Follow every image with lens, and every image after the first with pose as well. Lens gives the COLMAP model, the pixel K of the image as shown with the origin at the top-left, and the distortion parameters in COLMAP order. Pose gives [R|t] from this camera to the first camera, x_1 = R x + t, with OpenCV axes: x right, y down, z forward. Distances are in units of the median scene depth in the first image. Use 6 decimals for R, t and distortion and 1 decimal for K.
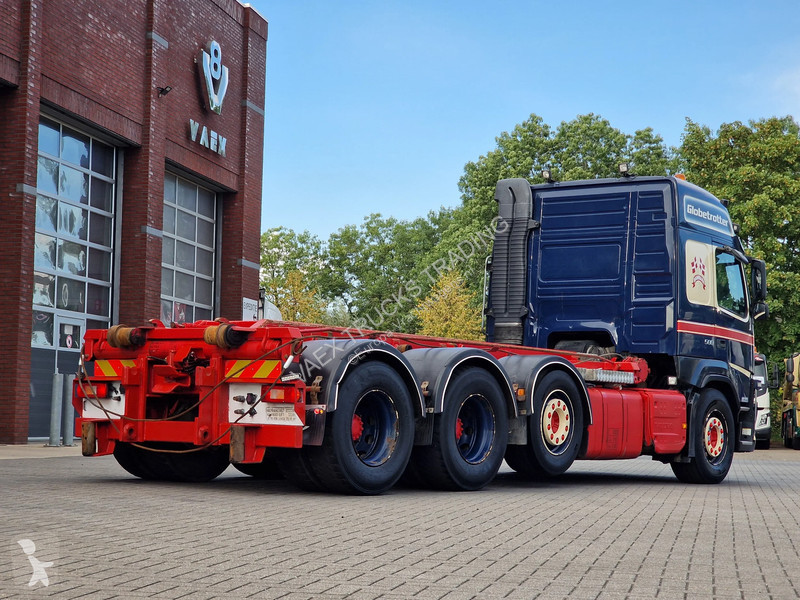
lens RADIAL K [[1588.3, 0, 390.4], [0, 1588.3, 281.0], [0, 0, 1]] dist [-0.056784, 1.208717]
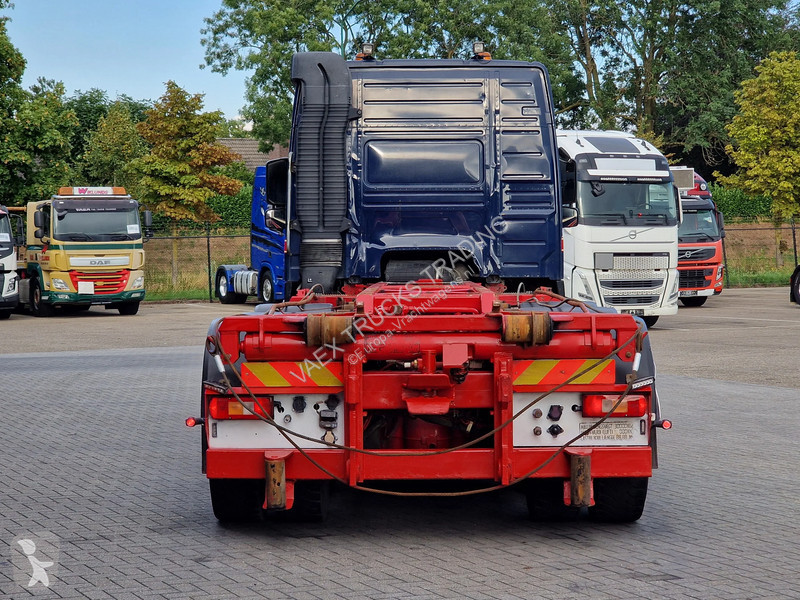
lens RADIAL K [[1846.0, 0, 400.0], [0, 1846.0, 300.0], [0, 0, 1]] dist [-0.880547, 14.653698]
pose [[0.804876, -0.053383, 0.591037, -0.428400], [-0.018141, 0.993267, 0.114418, -0.047849], [-0.593166, -0.102815, 0.798488, 0.257010]]
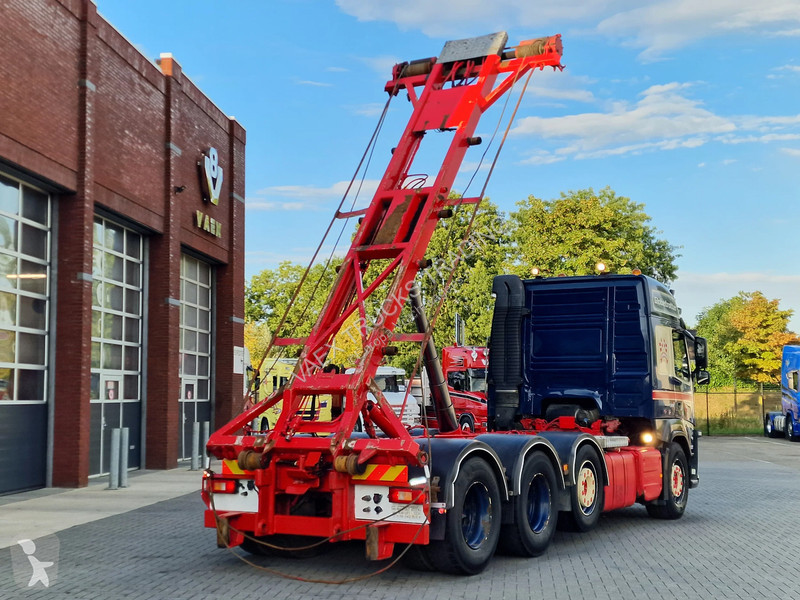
lens RADIAL K [[1136.7, 0, 413.3], [0, 1136.7, 299.5], [0, 0, 1]] dist [0.090807, 0.024861]
pose [[0.992350, -0.013108, 0.122755, -0.108846], [0.013082, 0.999914, 0.001019, -0.047325], [-0.122758, 0.000595, 0.992436, 0.119883]]
